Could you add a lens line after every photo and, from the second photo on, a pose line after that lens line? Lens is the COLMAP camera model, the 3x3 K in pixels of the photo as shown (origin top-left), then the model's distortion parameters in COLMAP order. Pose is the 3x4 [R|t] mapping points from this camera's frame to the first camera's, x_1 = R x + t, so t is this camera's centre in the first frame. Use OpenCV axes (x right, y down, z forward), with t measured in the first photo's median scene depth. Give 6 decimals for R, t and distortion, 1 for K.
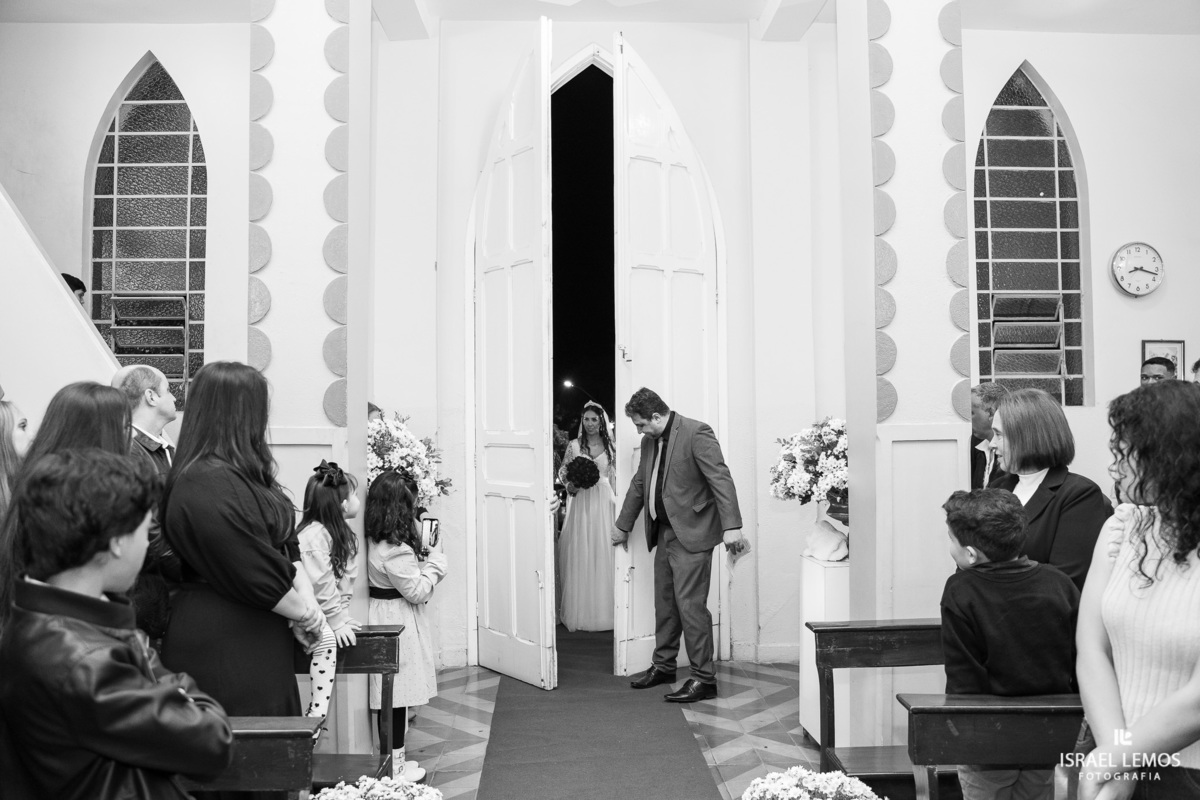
lens RADIAL K [[977.4, 0, 600.0], [0, 977.4, 400.0], [0, 0, 1]] dist [-0.113038, 0.078374]
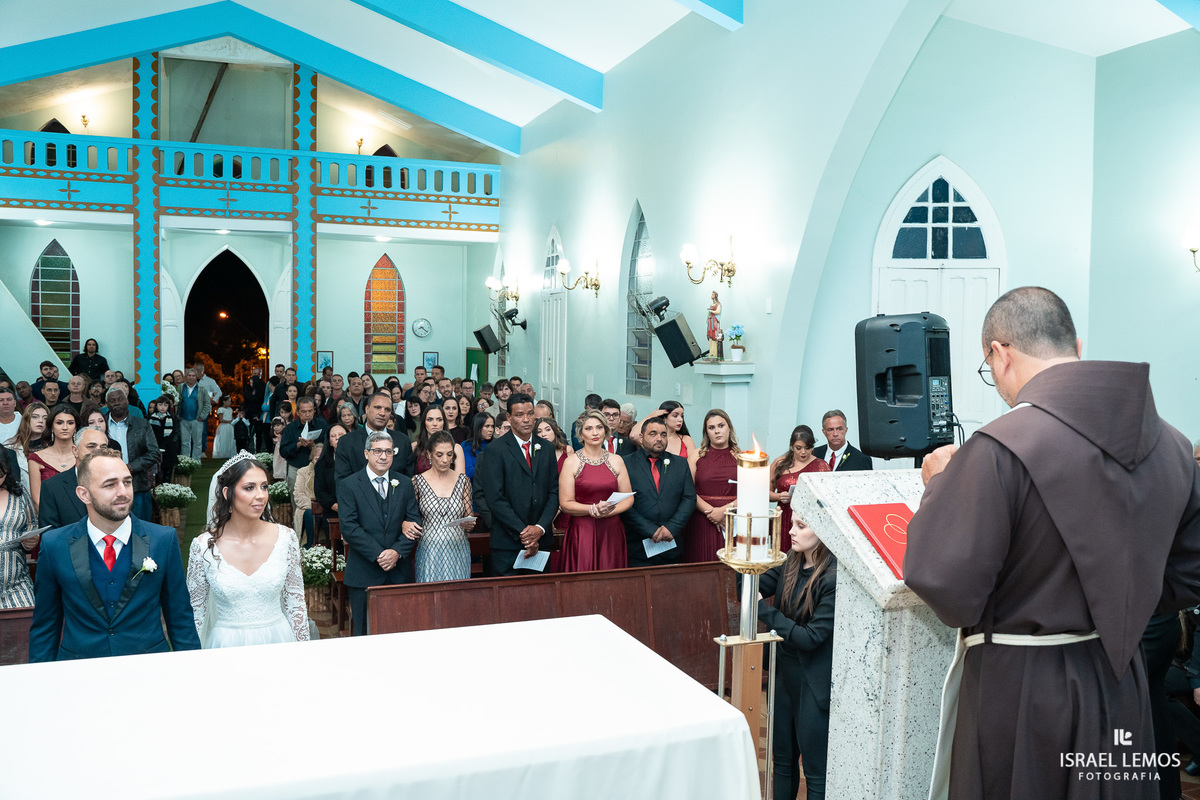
lens RADIAL K [[977.4, 0, 600.0], [0, 977.4, 400.0], [0, 0, 1]] dist [-0.113038, 0.078374]
pose [[0.942957, 0.004678, 0.332883, 0.089387], [-0.031208, 0.996741, 0.074394, -0.158656], [-0.331450, -0.080539, 0.940029, -2.052588]]
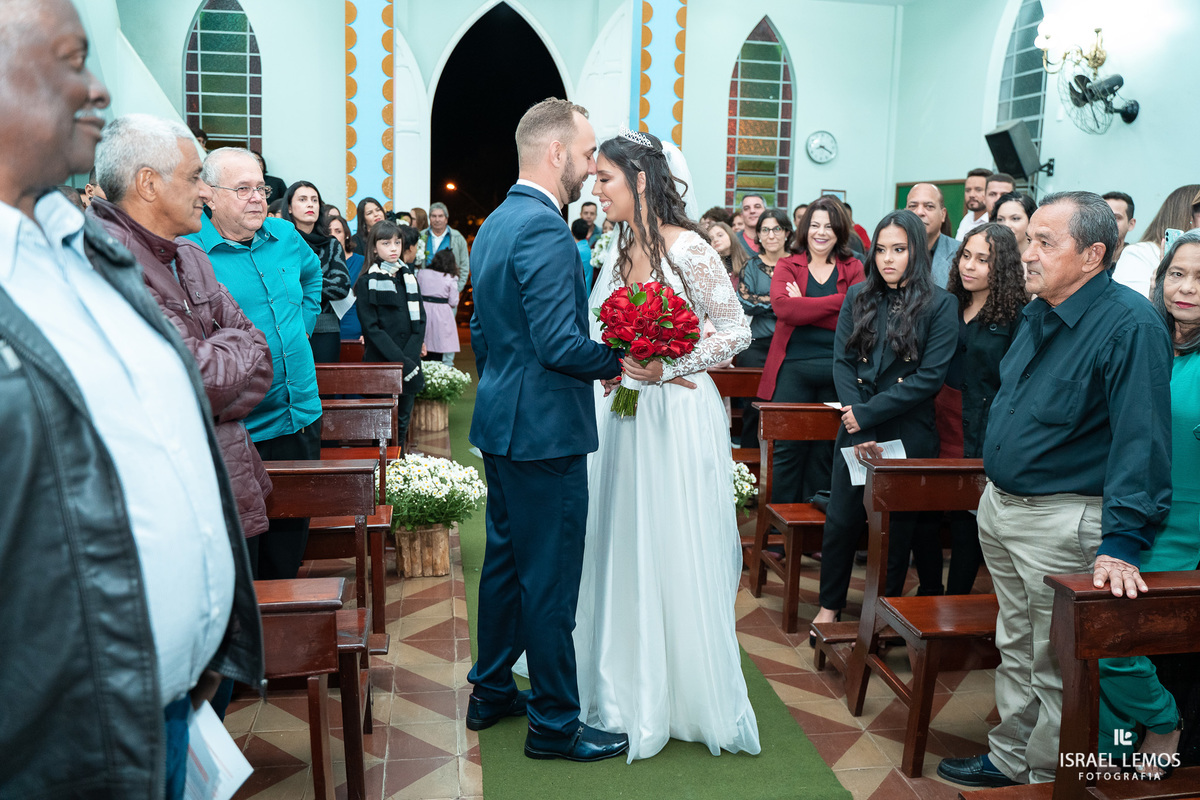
lens RADIAL K [[977.4, 0, 600.0], [0, 977.4, 400.0], [0, 0, 1]] dist [-0.113038, 0.078374]
pose [[0.991651, 0.015005, 0.128078, -0.042224], [-0.040017, 0.979982, 0.195023, -0.015157], [-0.122588, -0.198520, 0.972400, -0.735847]]
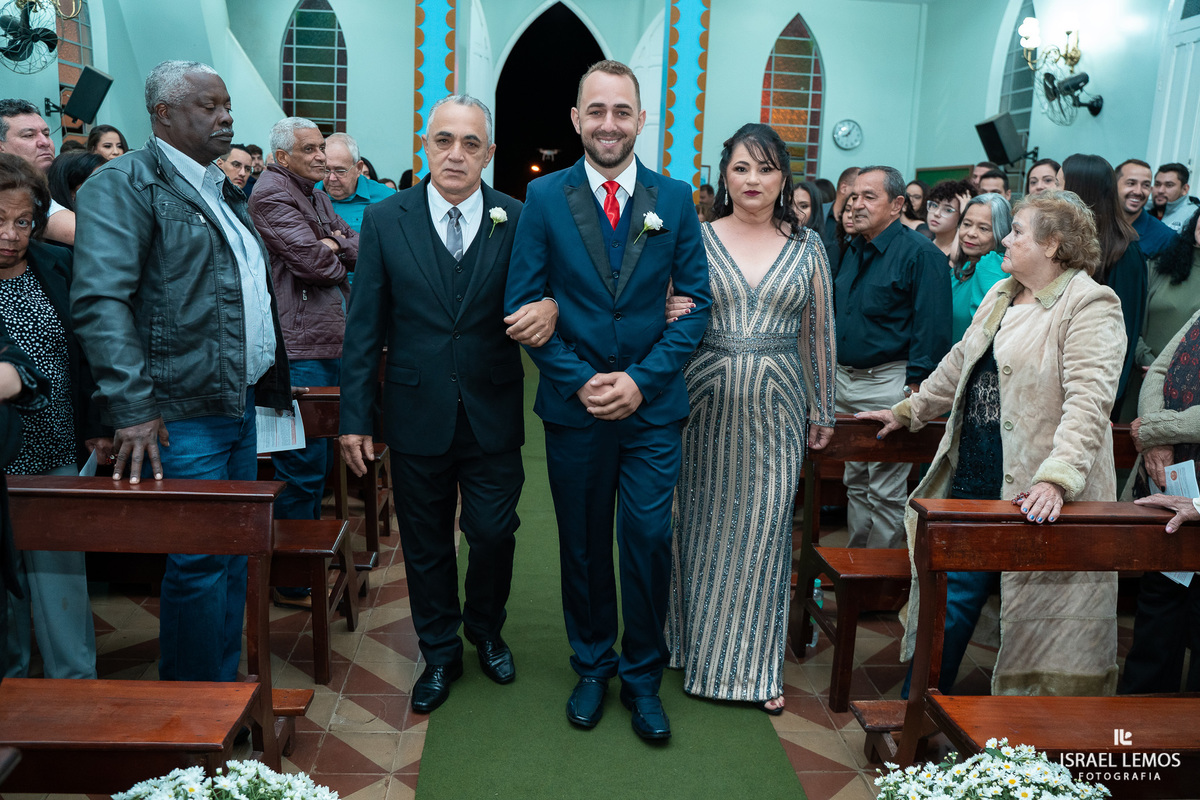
lens RADIAL K [[977.4, 0, 600.0], [0, 977.4, 400.0], [0, 0, 1]] dist [-0.113038, 0.078374]
pose [[0.998043, 0.044604, 0.043820, 0.024316], [-0.052977, 0.975464, 0.213688, -0.008346], [-0.033214, -0.215591, 0.975919, -0.952464]]
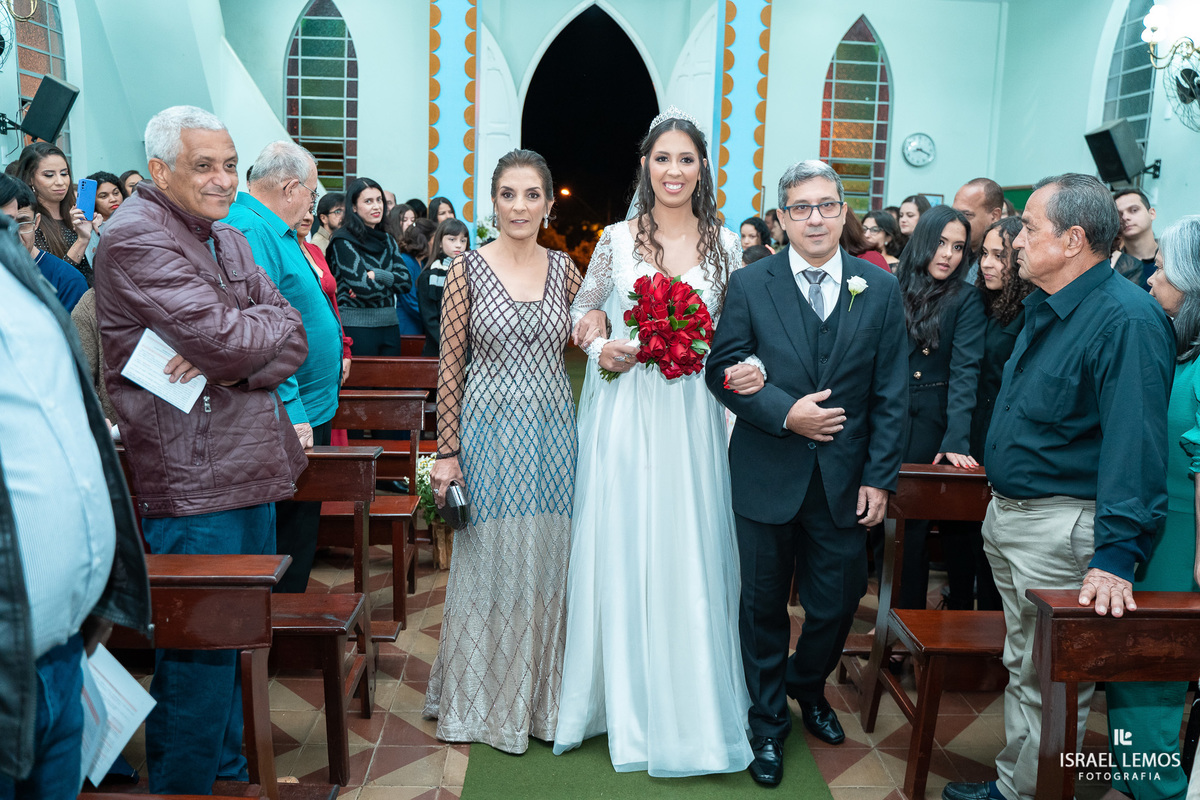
lens RADIAL K [[977.4, 0, 600.0], [0, 977.4, 400.0], [0, 0, 1]] dist [-0.113038, 0.078374]
pose [[0.999041, 0.041860, 0.012844, 0.009988], [-0.043551, 0.980338, 0.192460, -0.008636], [-0.004535, -0.192835, 0.981221, -0.731946]]
